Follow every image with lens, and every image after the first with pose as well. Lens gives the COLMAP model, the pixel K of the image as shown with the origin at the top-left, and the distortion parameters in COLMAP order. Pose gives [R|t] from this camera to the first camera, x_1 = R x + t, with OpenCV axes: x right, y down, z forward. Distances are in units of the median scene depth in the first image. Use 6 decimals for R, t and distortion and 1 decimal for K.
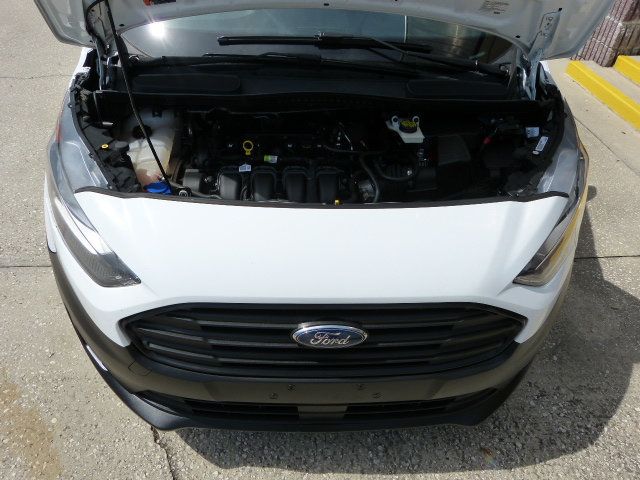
lens RADIAL K [[479.5, 0, 318.9], [0, 479.5, 239.2], [0, 0, 1]] dist [-0.029409, 0.019913]
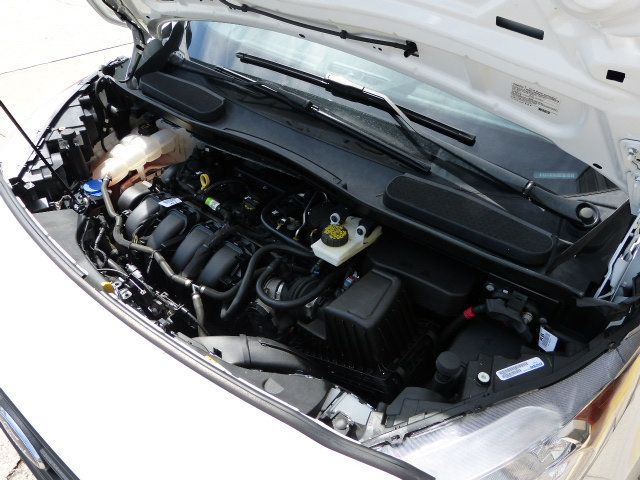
lens RADIAL K [[479.5, 0, 321.2], [0, 479.5, 245.4], [0, 0, 1]] dist [-0.029409, 0.019913]
pose [[0.750191, 0.413314, -0.516125, 0.464075], [-0.428766, 0.898286, 0.096135, -0.248970], [0.503362, 0.149177, 0.851101, 0.384810]]
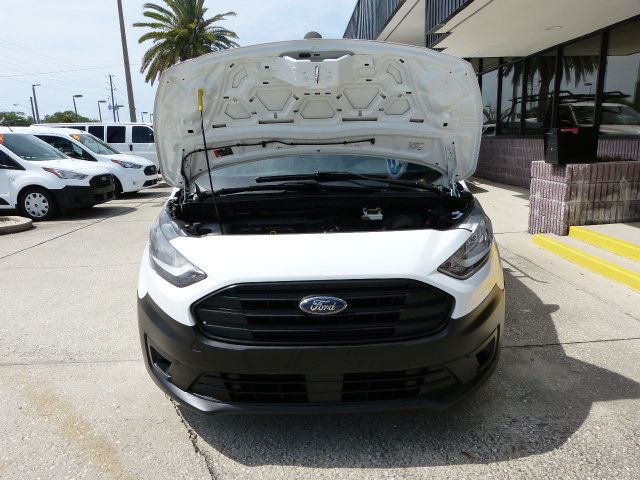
lens RADIAL K [[479.5, 0, 316.7], [0, 479.5, 238.0], [0, 0, 1]] dist [-0.029409, 0.019913]
pose [[0.997418, -0.057038, -0.043642, 0.058423], [0.030333, 0.885369, -0.463899, 0.517924], [0.065099, 0.461377, 0.884813, -0.346613]]
